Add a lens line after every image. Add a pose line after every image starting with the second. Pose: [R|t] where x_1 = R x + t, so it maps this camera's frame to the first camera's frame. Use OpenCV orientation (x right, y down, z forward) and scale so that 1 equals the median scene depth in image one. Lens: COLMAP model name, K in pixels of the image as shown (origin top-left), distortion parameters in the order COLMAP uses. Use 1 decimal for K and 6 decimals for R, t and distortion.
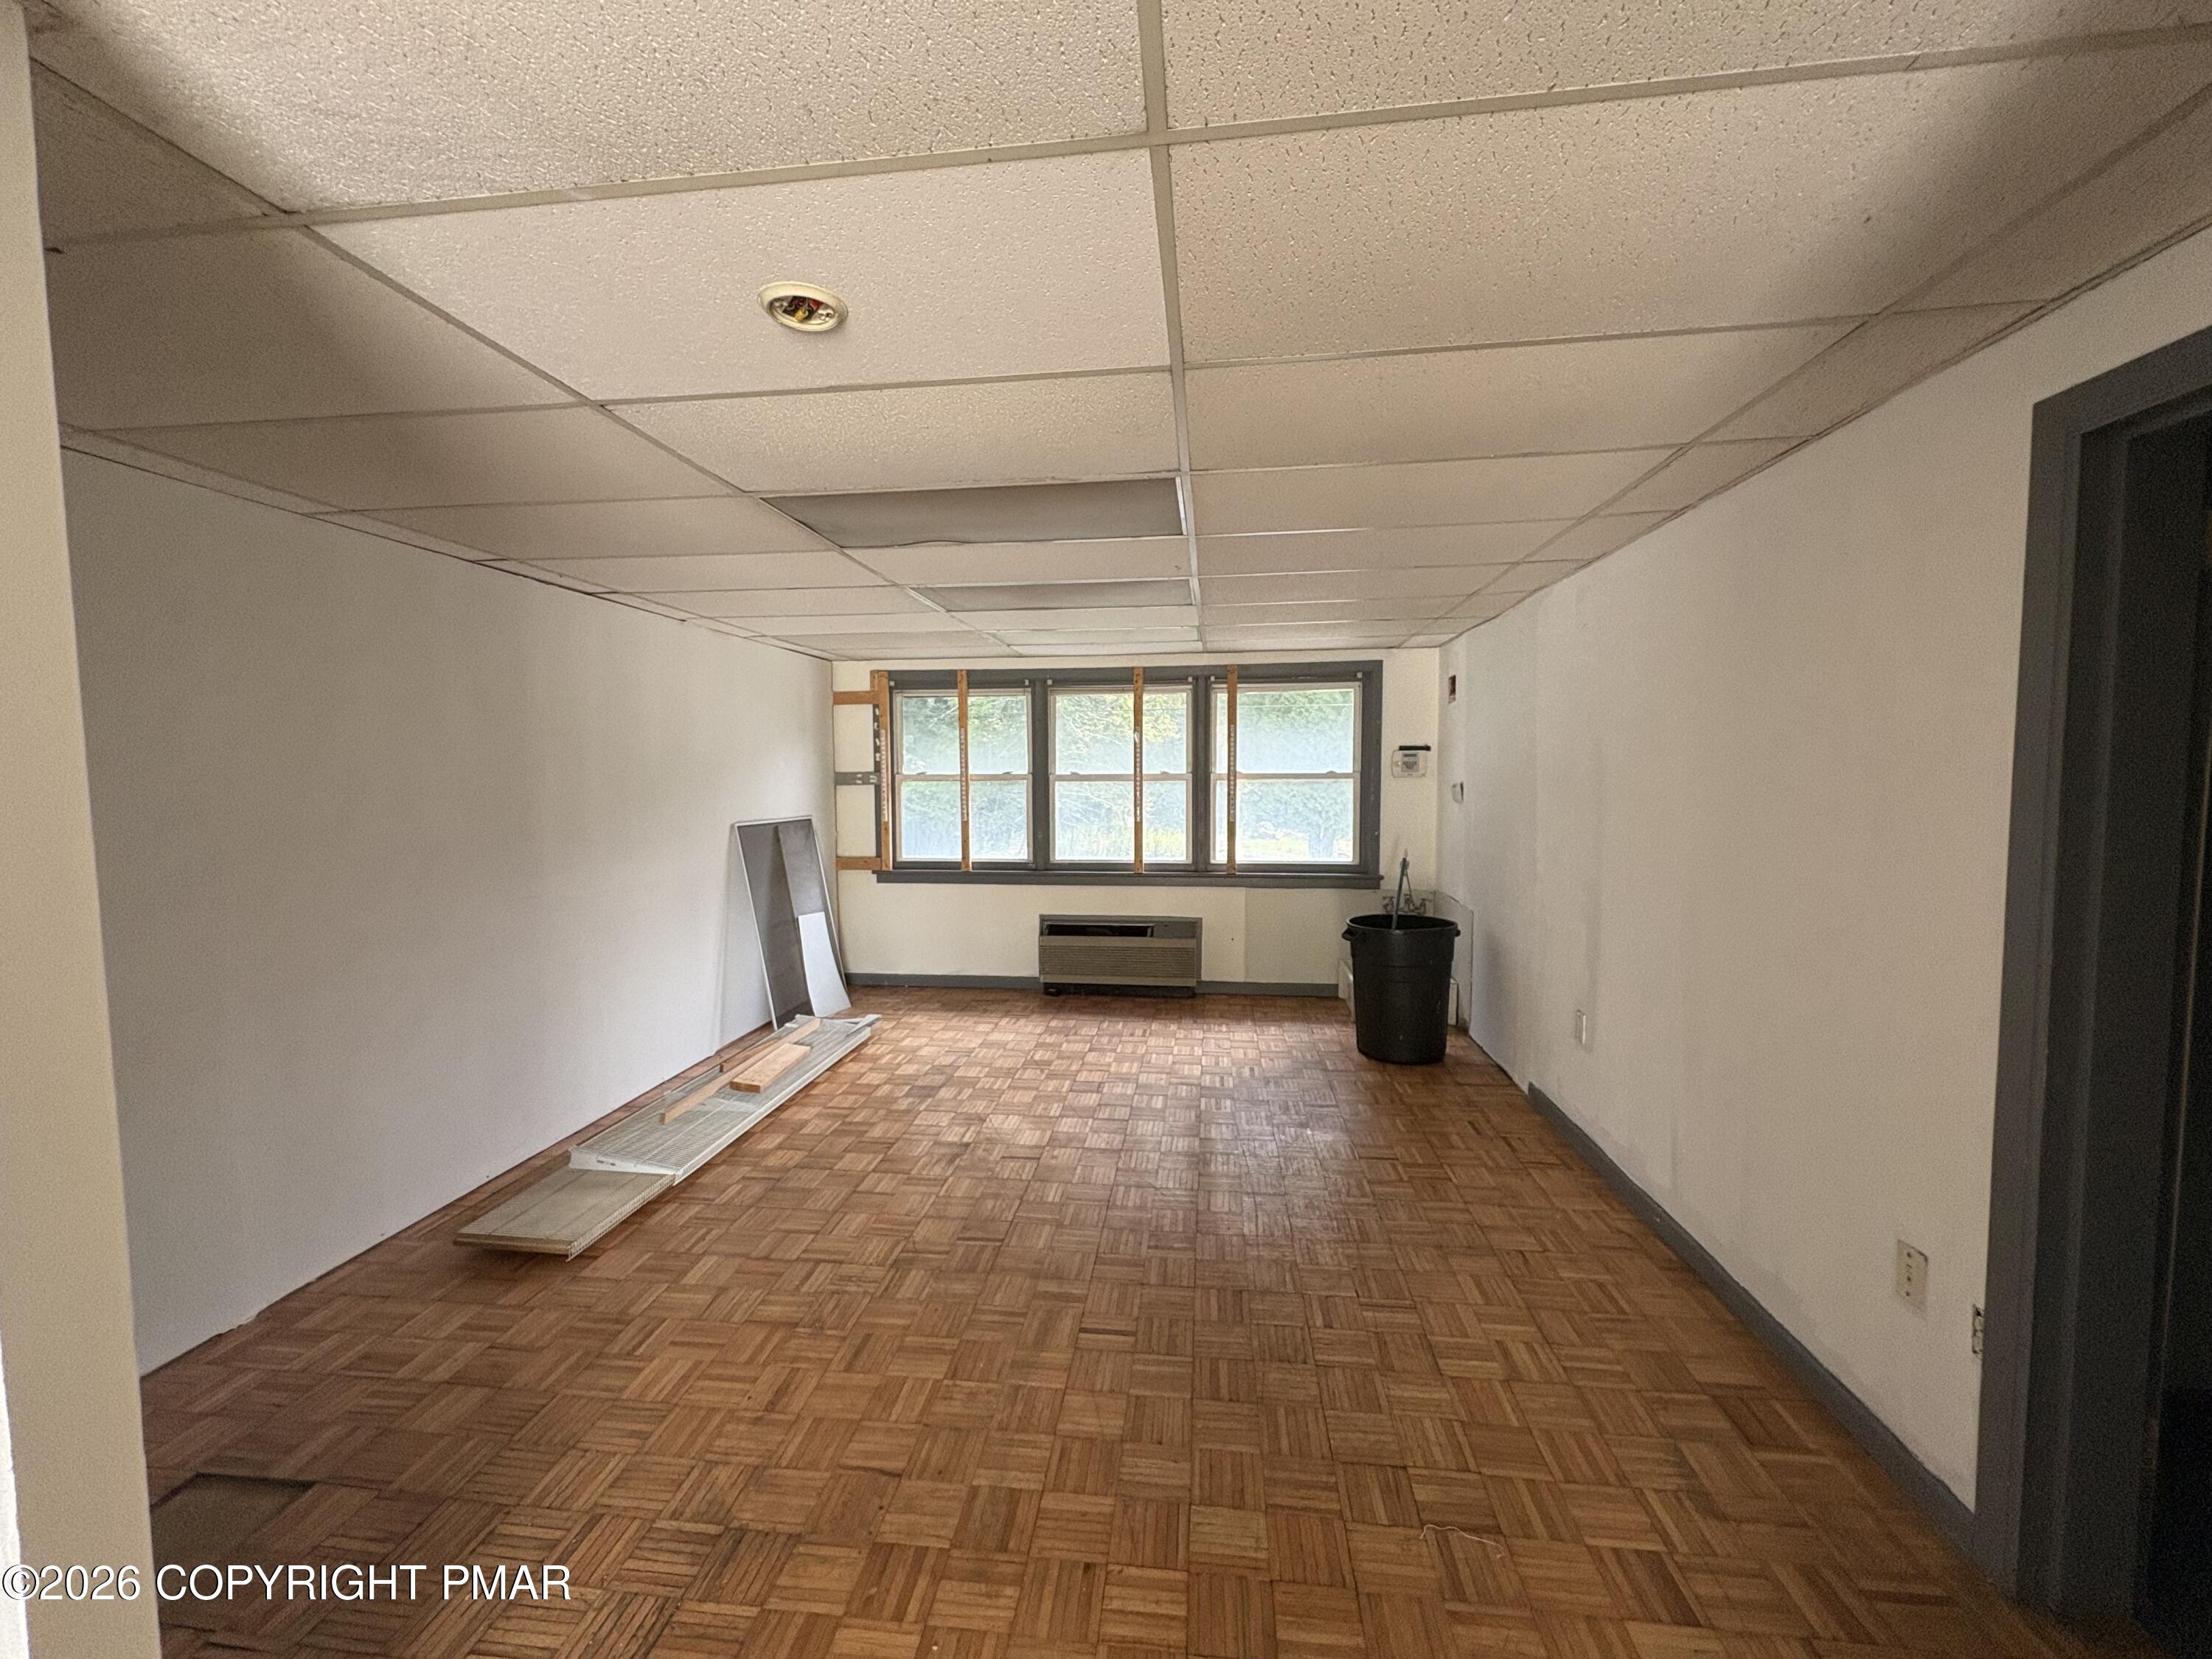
lens RADIAL K [[889.4, 0, 1106.0], [0, 889.4, 829.5], [0, 0, 1]] dist [-0.002073, -0.000345]
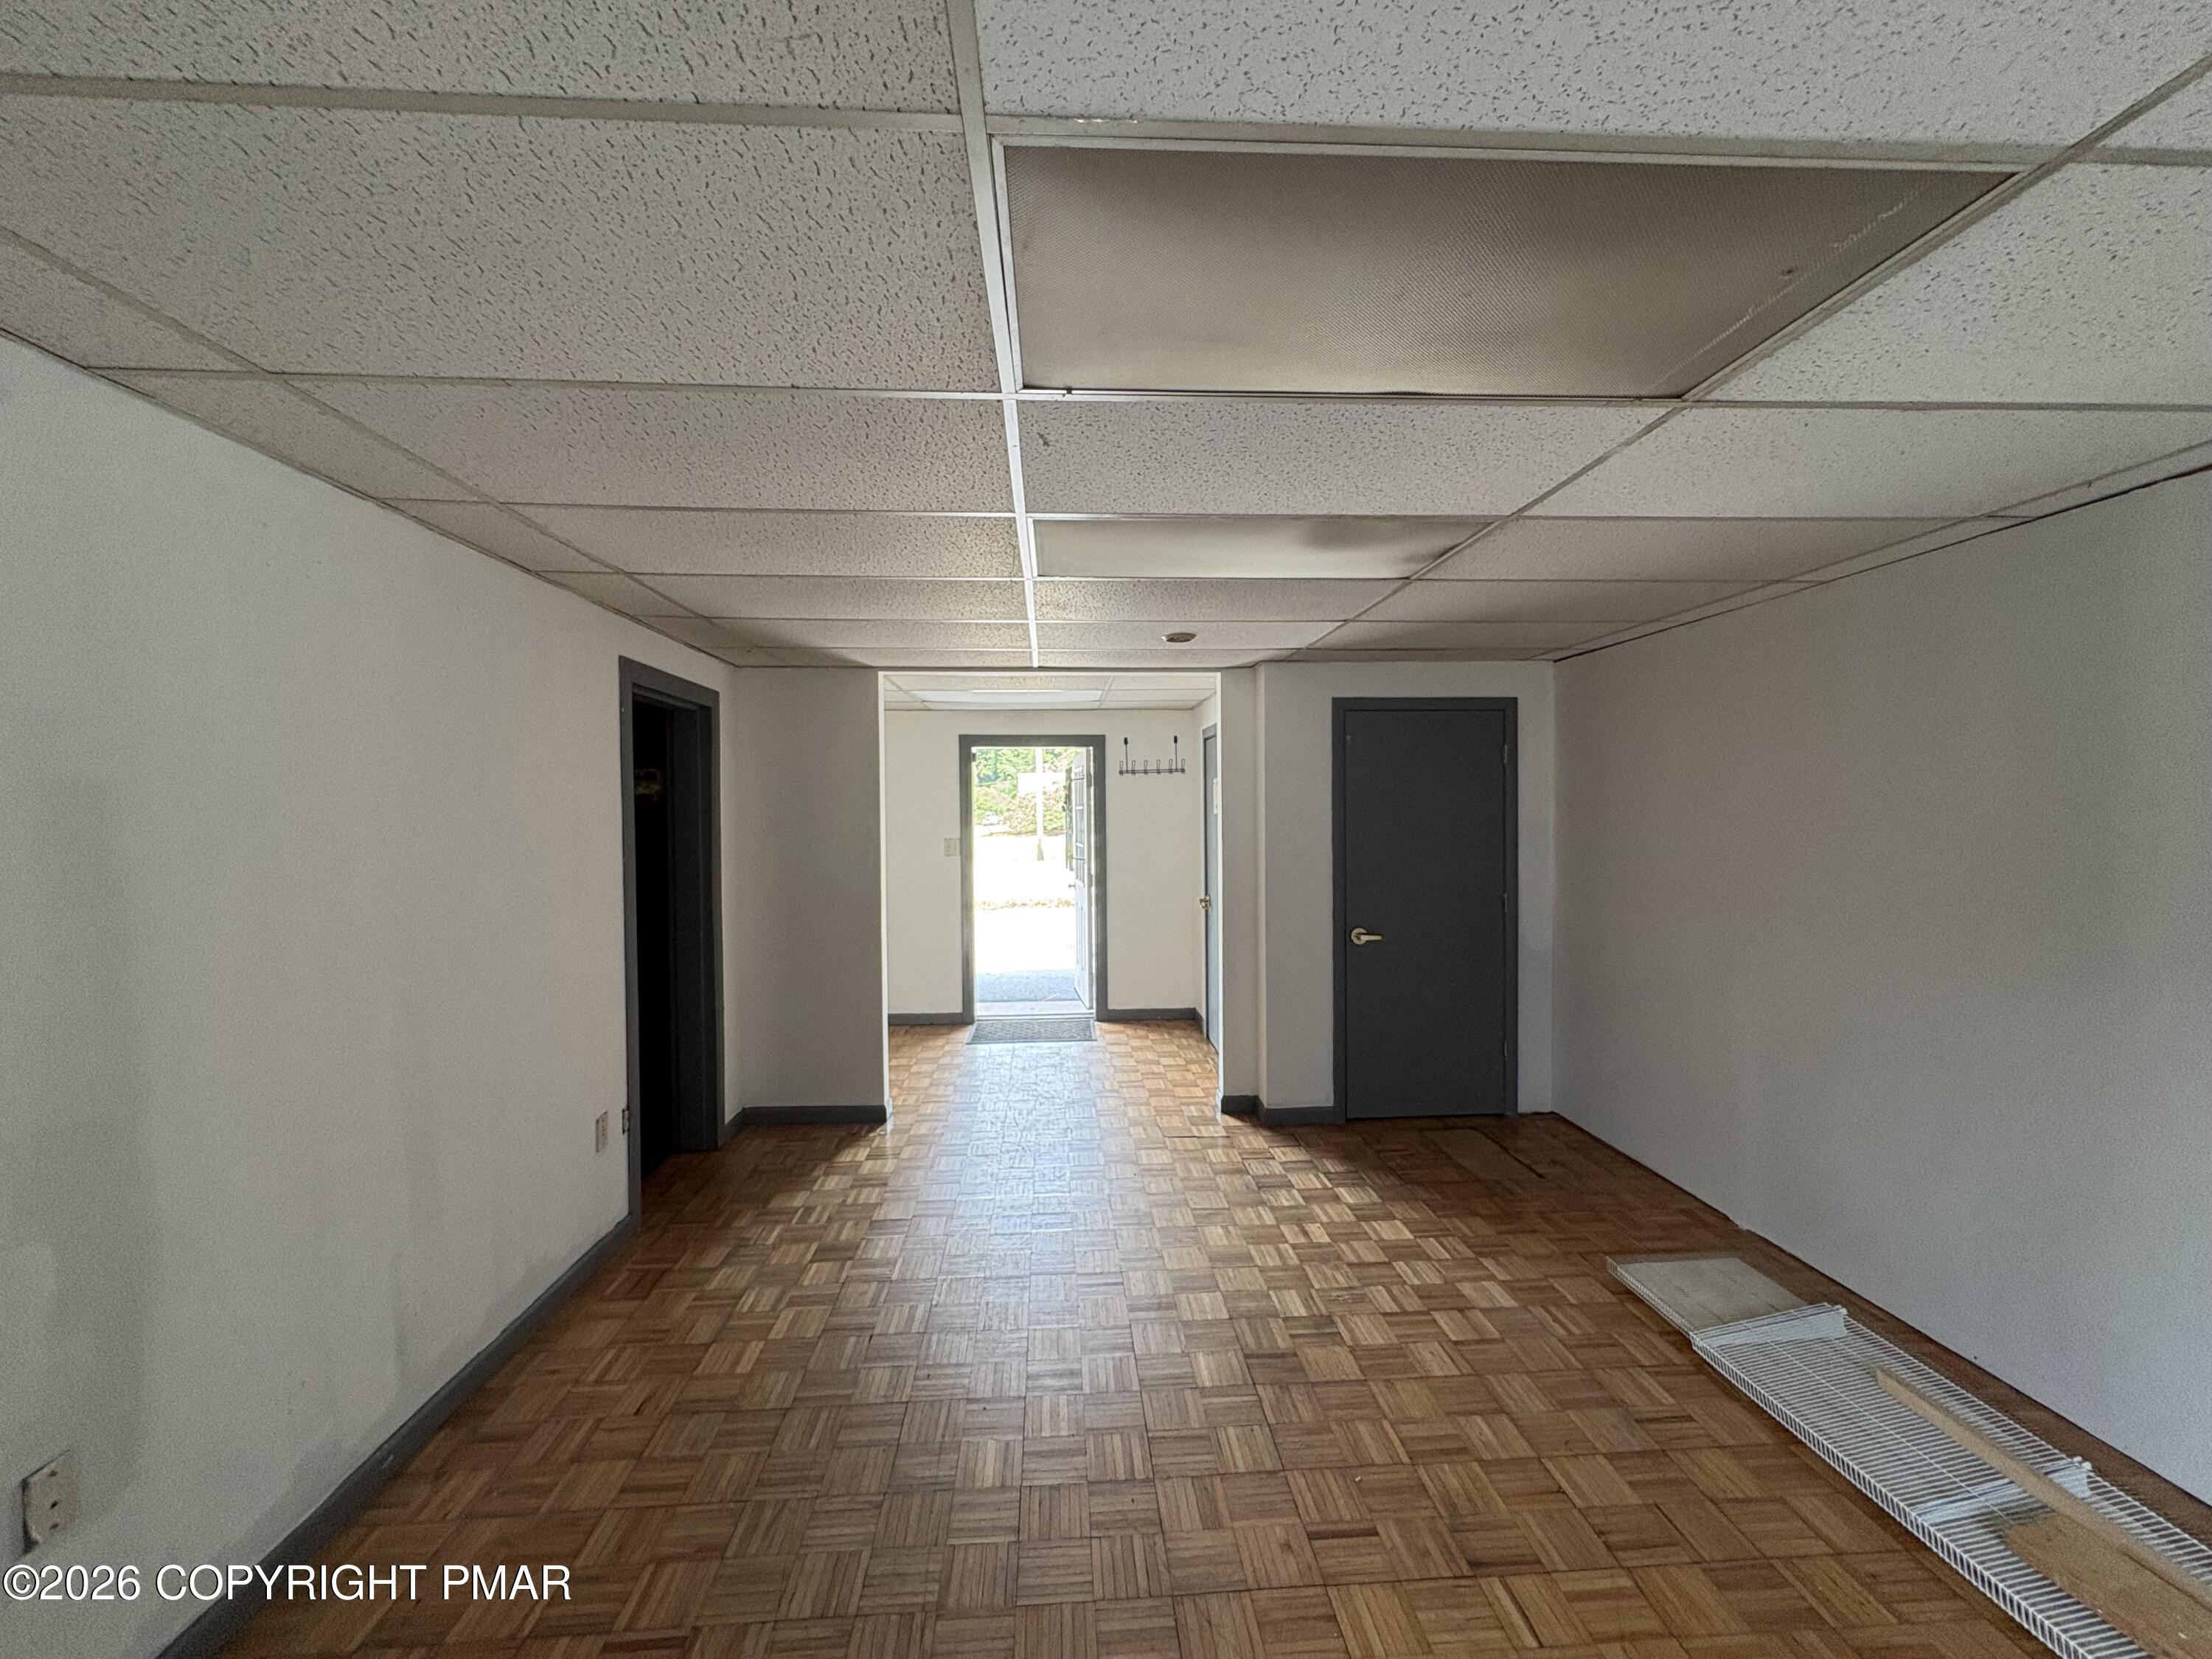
lens RADIAL K [[889.4, 0, 1106.0], [0, 889.4, 829.5], [0, 0, 1]] dist [-0.002073, -0.000345]
pose [[-0.984295, 0.018972, -0.175506, 0.161801], [0.004857, 0.996742, 0.080506, -0.127843], [0.176462, 0.078389, -0.981181, 1.765312]]
